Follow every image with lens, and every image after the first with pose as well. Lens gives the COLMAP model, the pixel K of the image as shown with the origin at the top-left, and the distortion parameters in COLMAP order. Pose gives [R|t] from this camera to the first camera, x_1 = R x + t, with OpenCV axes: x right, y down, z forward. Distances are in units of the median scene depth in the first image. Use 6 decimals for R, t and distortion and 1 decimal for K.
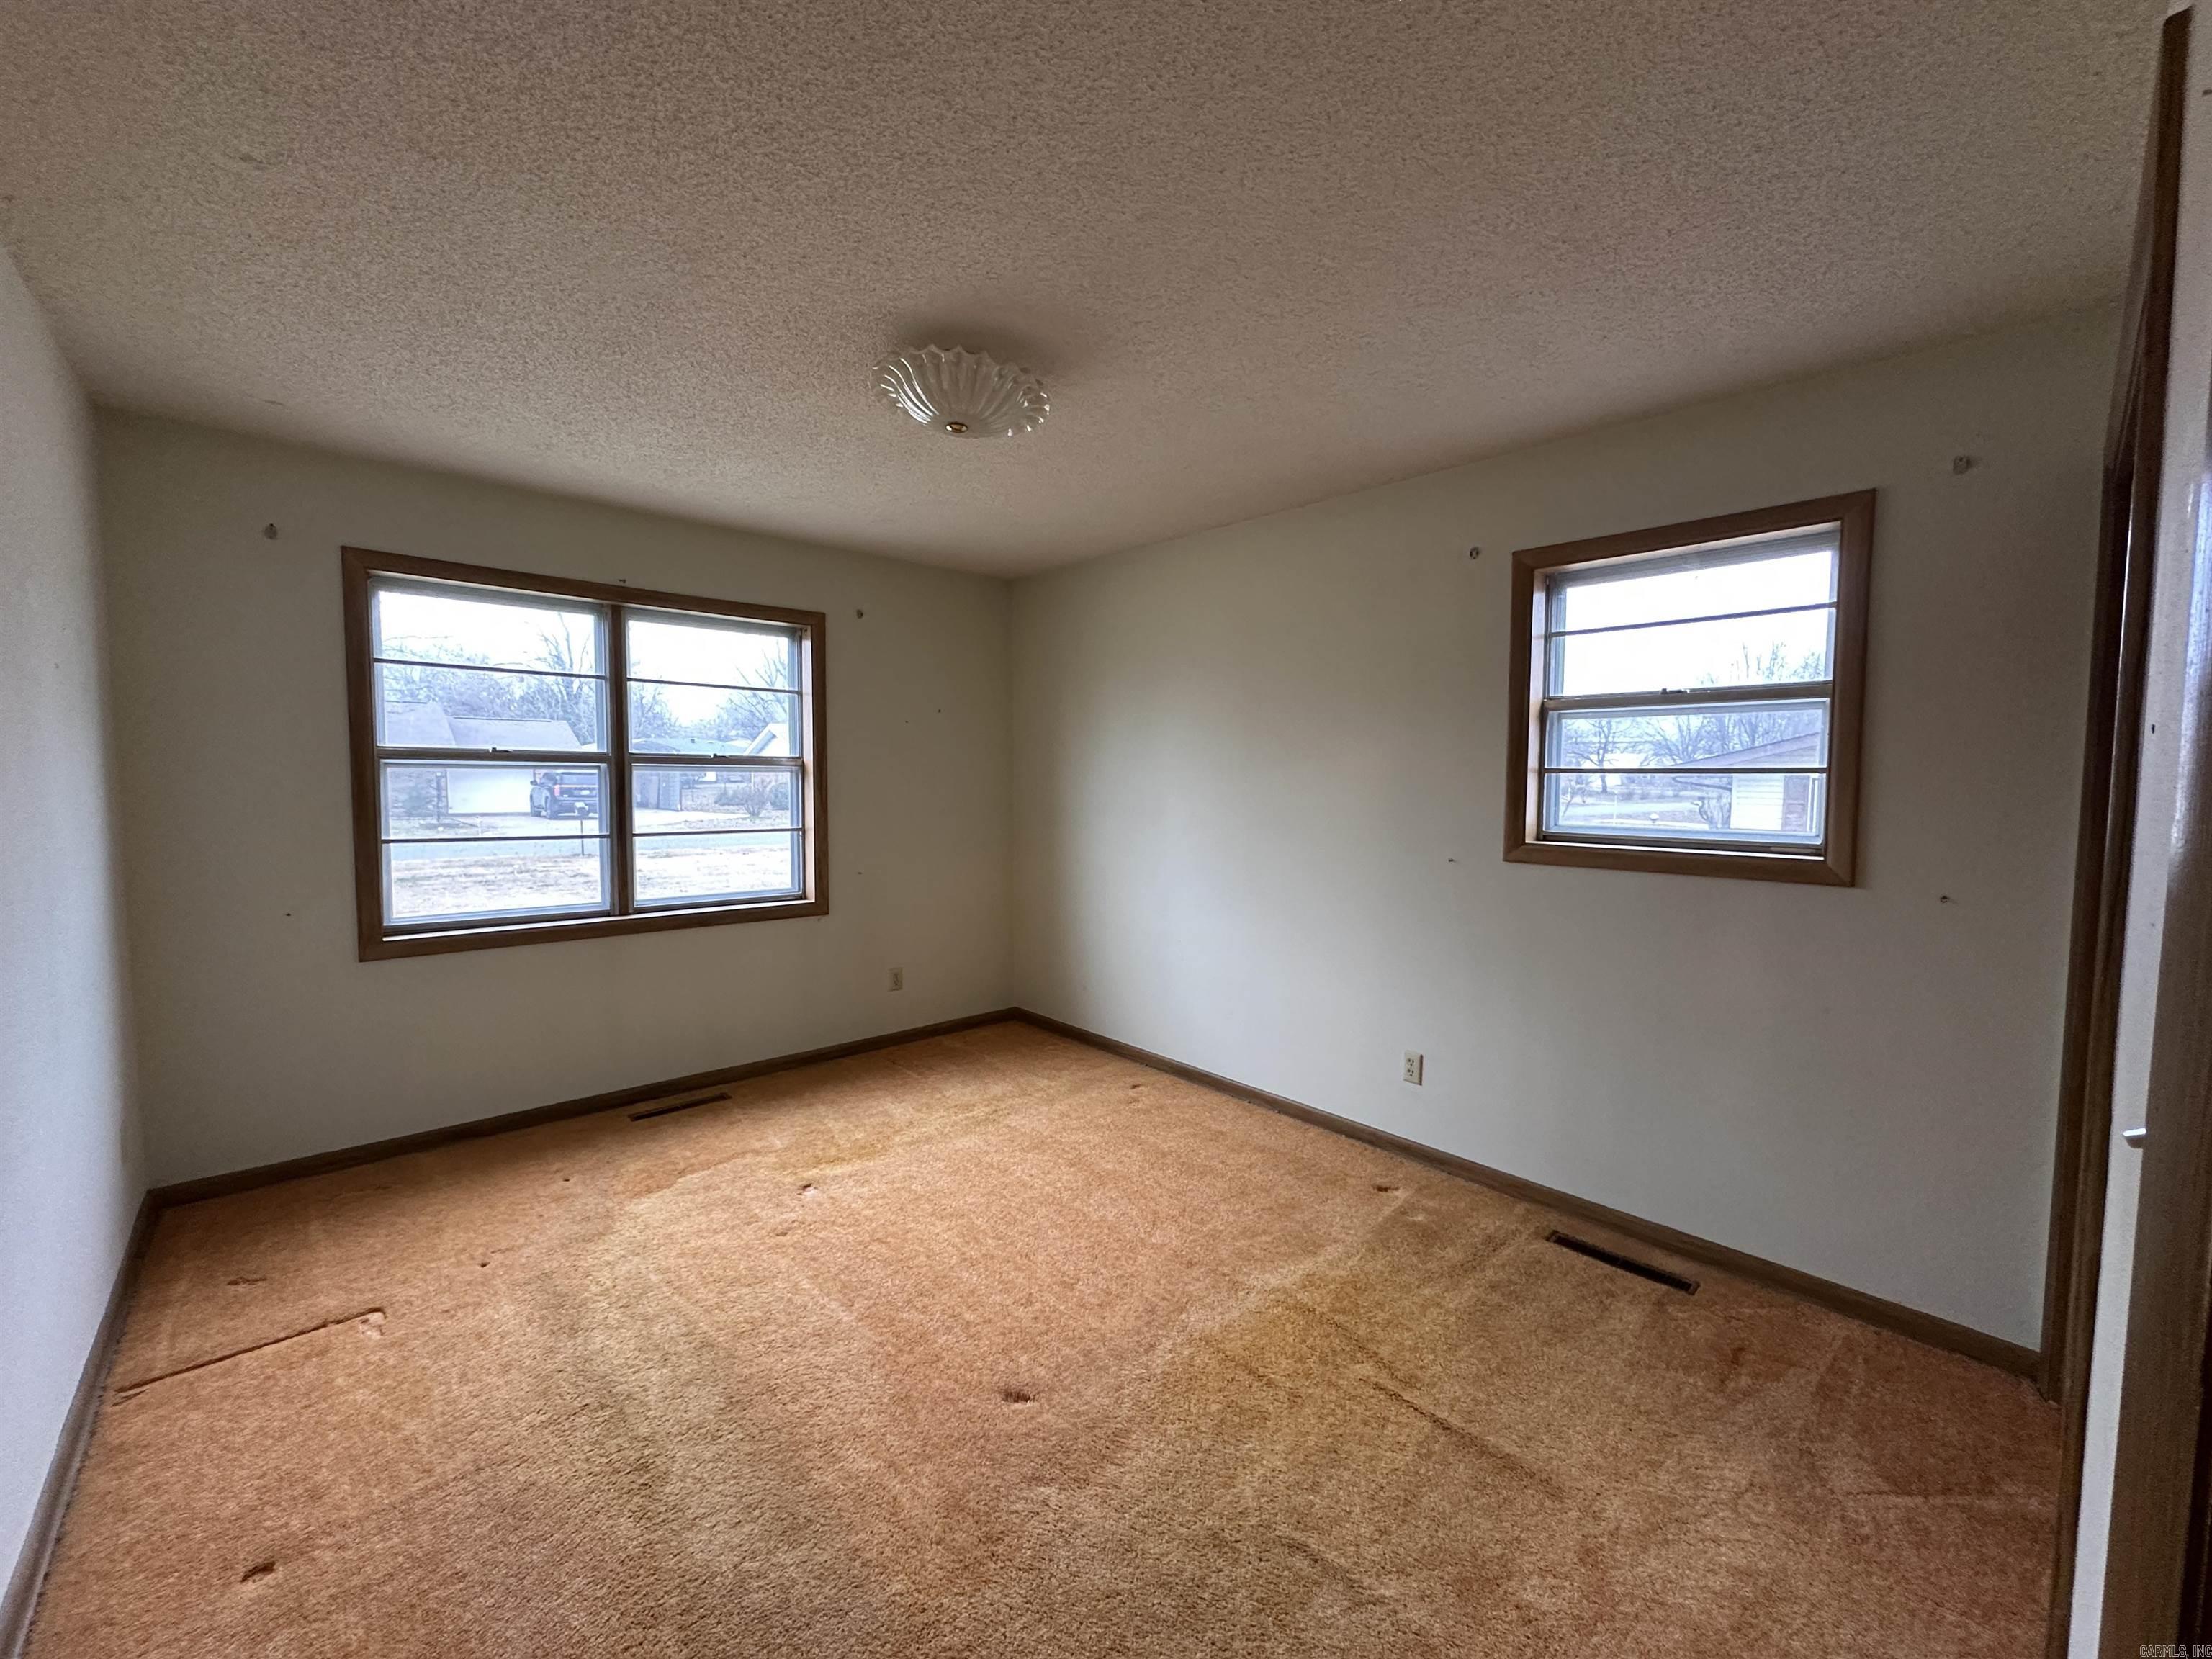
lens RADIAL K [[889.1, 0, 1110.7], [0, 889.1, 828.0], [0, 0, 1]] dist [-0.005277, -0.000735]
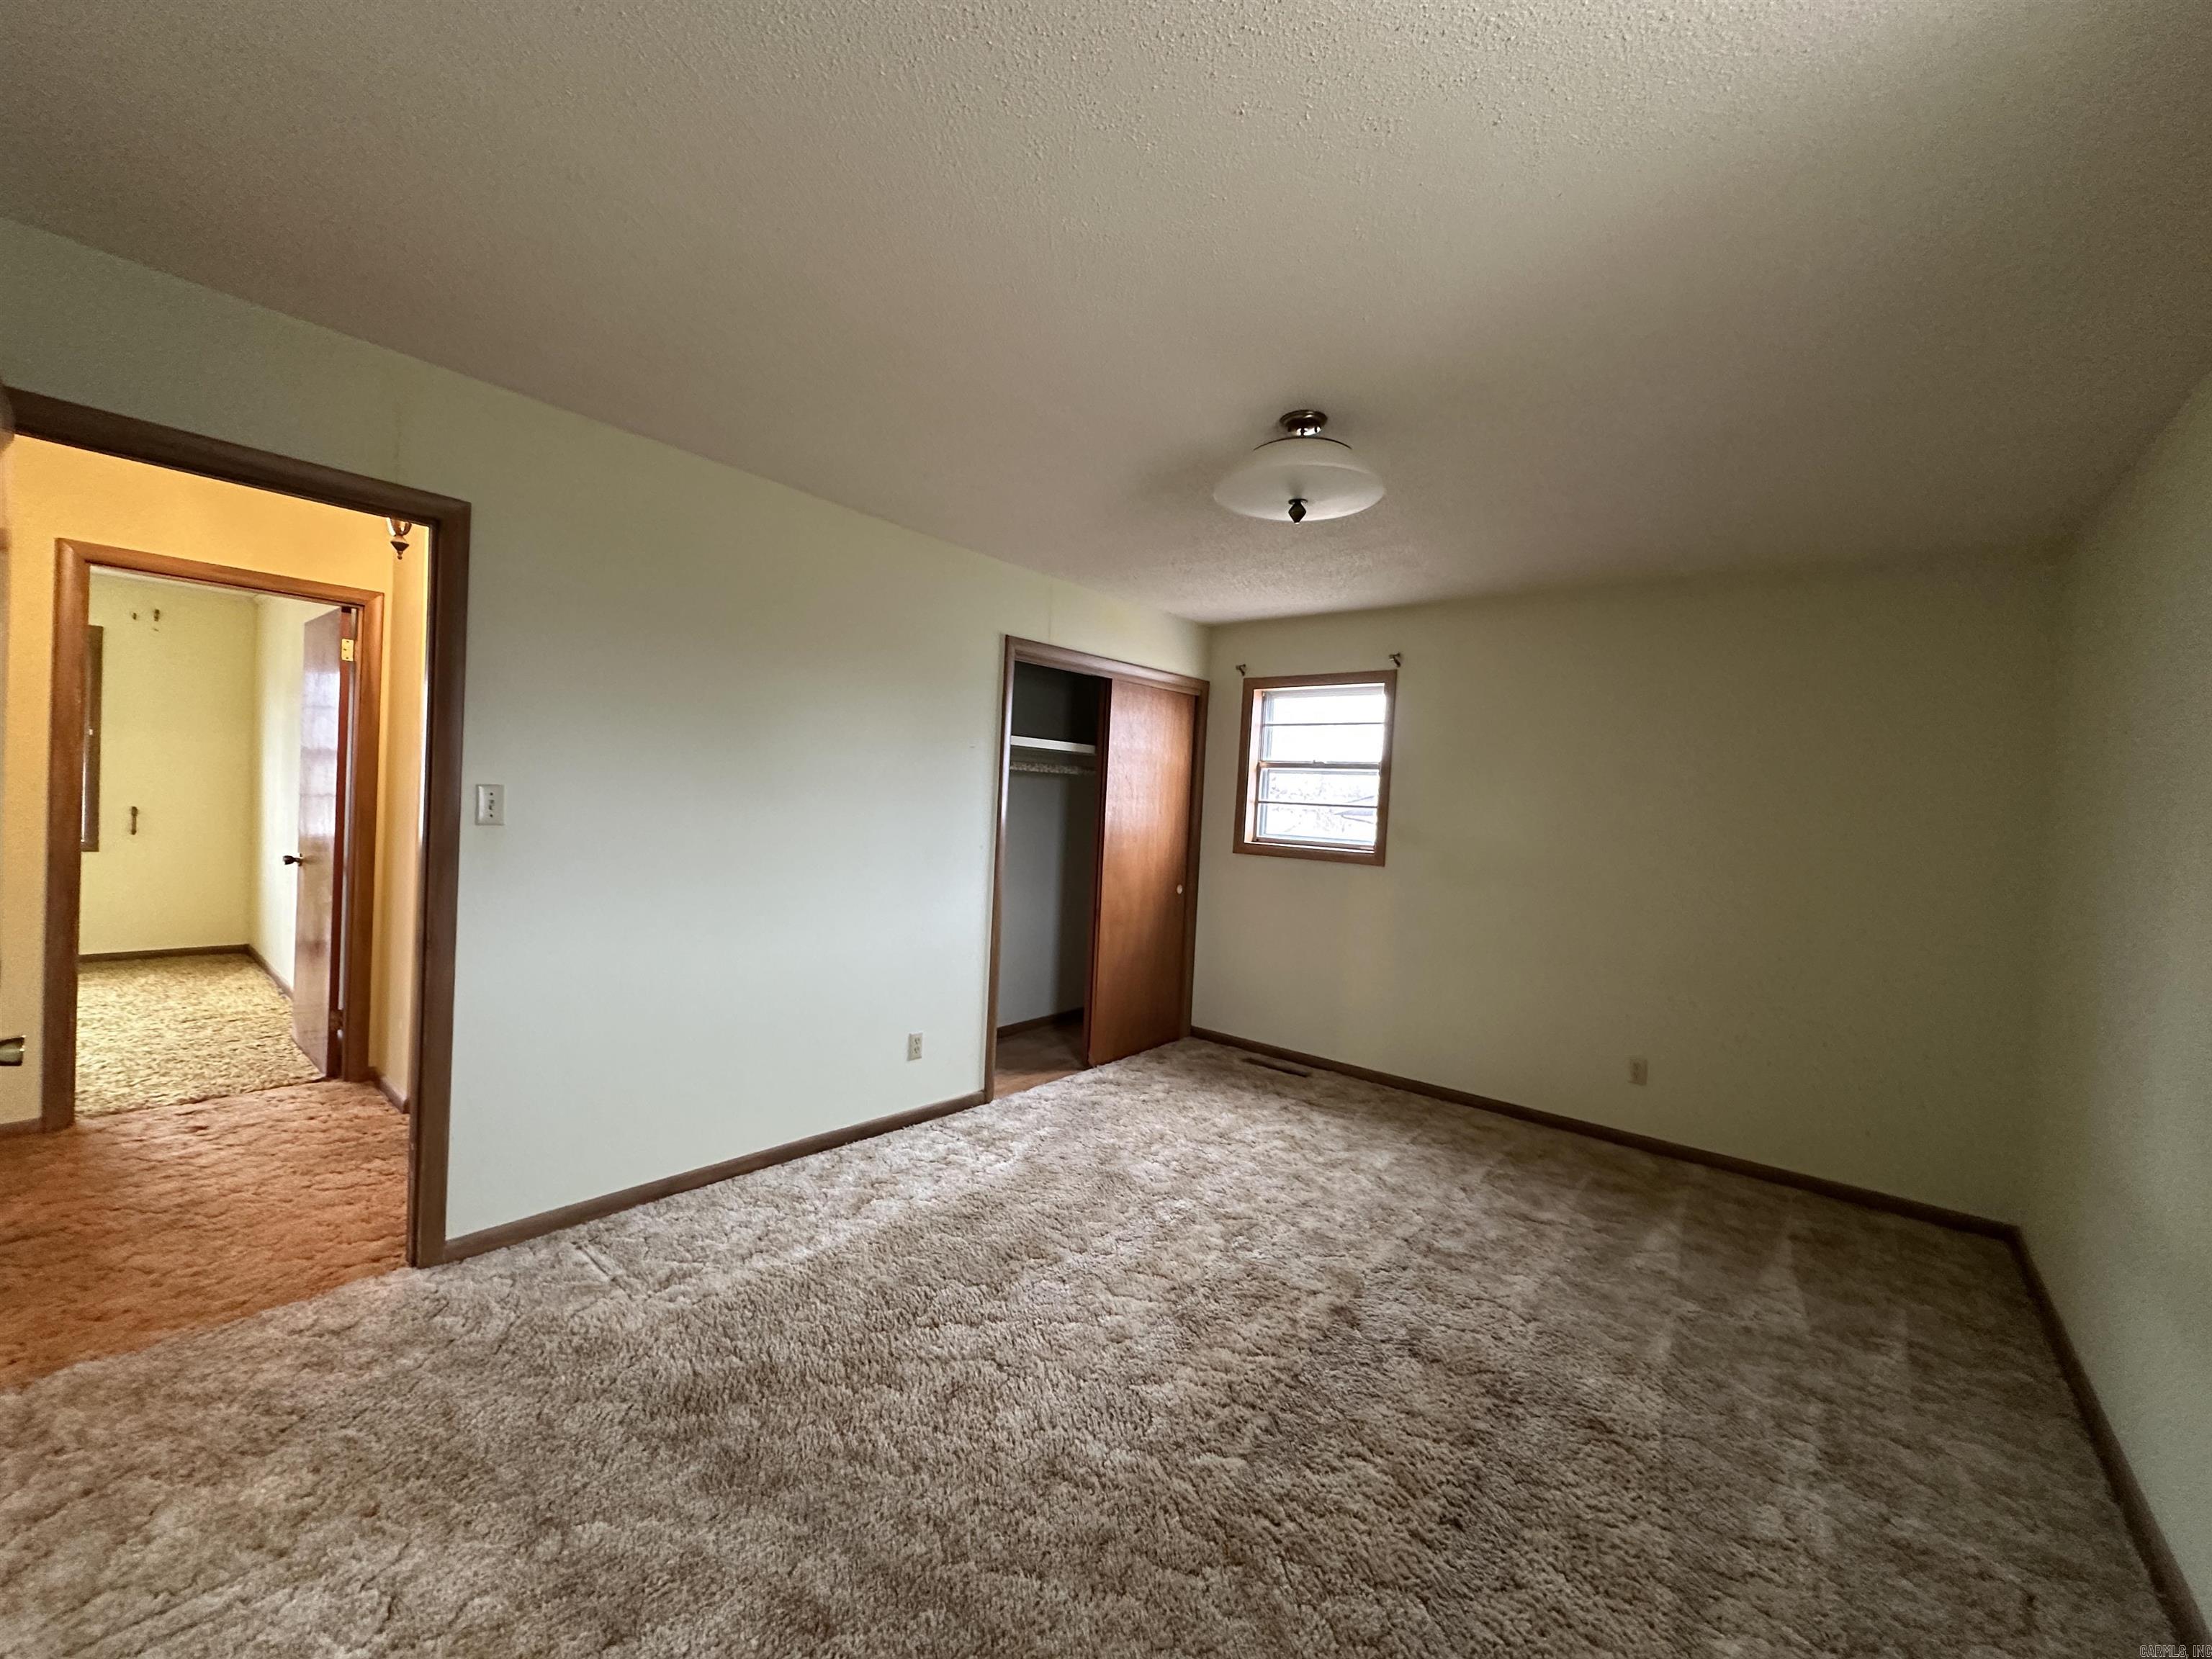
lens RADIAL K [[889.1, 0, 1102.0], [0, 889.1, 833.5], [0, 0, 1]] dist [-0.005277, -0.000735]
pose [[0.990897, 0.048417, 0.125615, -0.038455], [-0.045465, 0.998621, -0.026267, 0.059306], [-0.126713, 0.020317, 0.991731, -0.721178]]
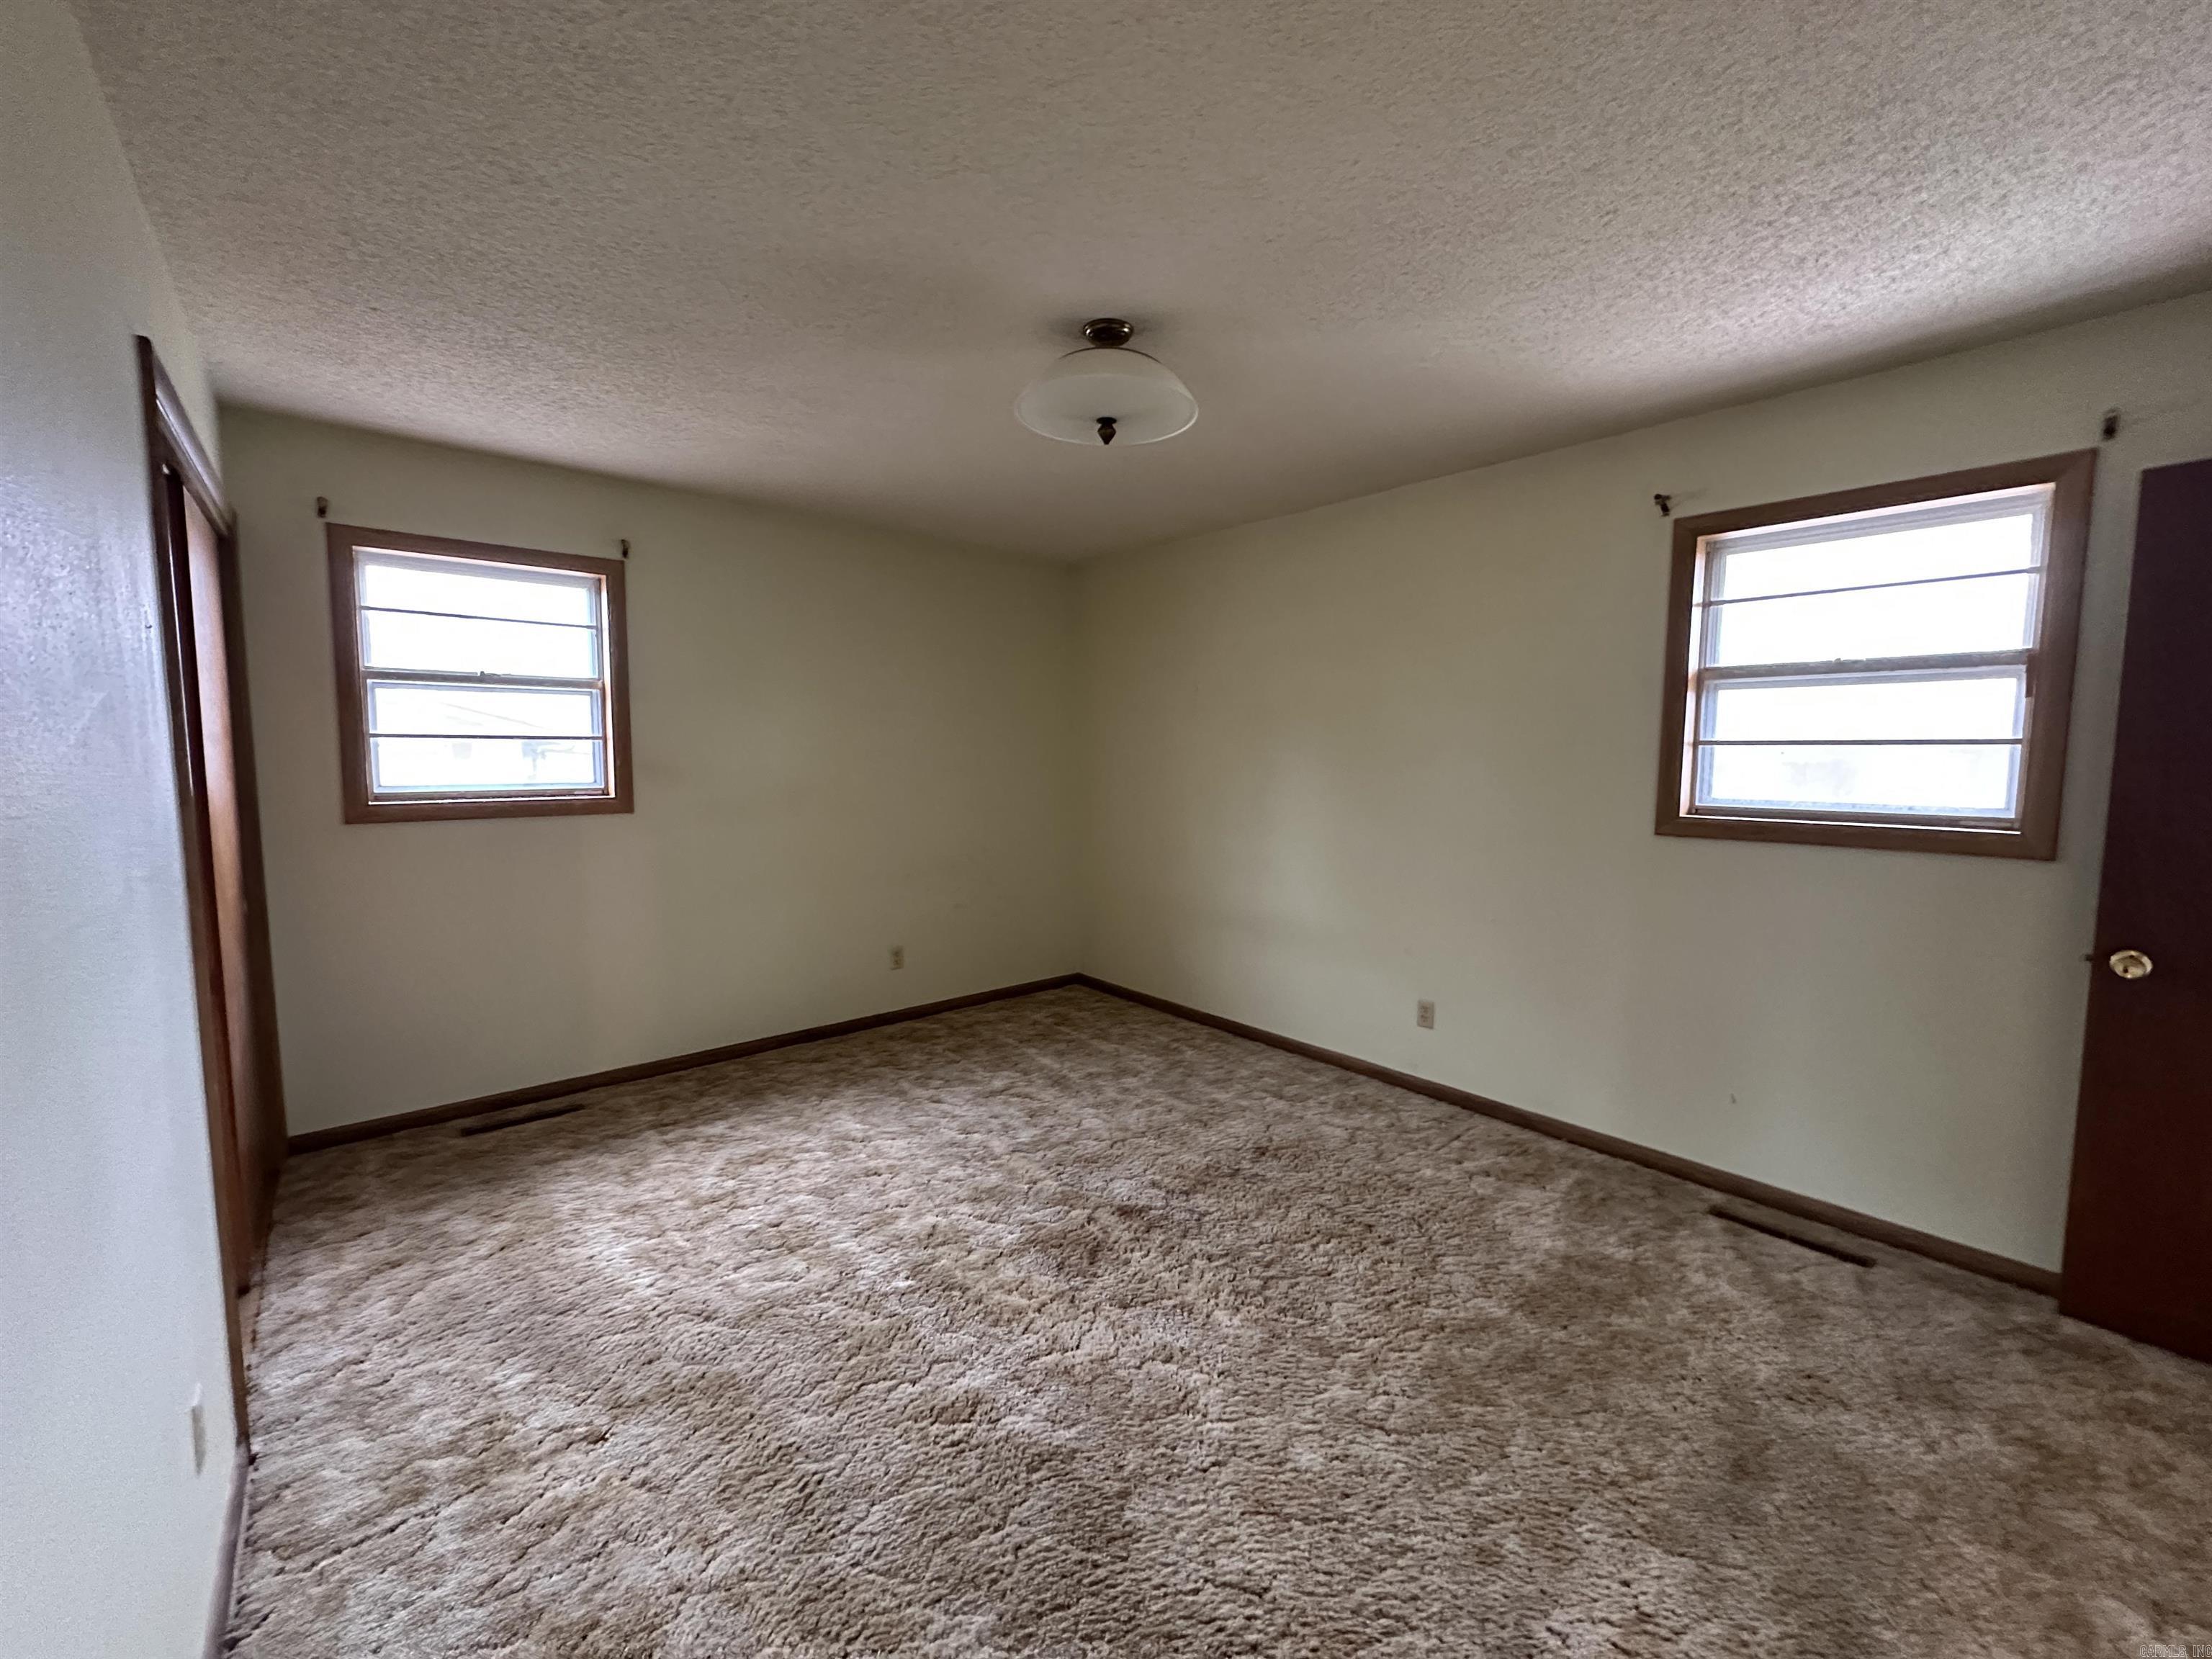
lens RADIAL K [[889.1, 0, 1108.4], [0, 889.1, 822.8], [0, 0, 1]] dist [-0.005277, -0.000735]
pose [[0.021845, -0.083346, 0.996281, -0.581992], [0.055492, 0.995084, 0.082029, 0.002621], [-0.998220, 0.053493, 0.026362, 0.085215]]
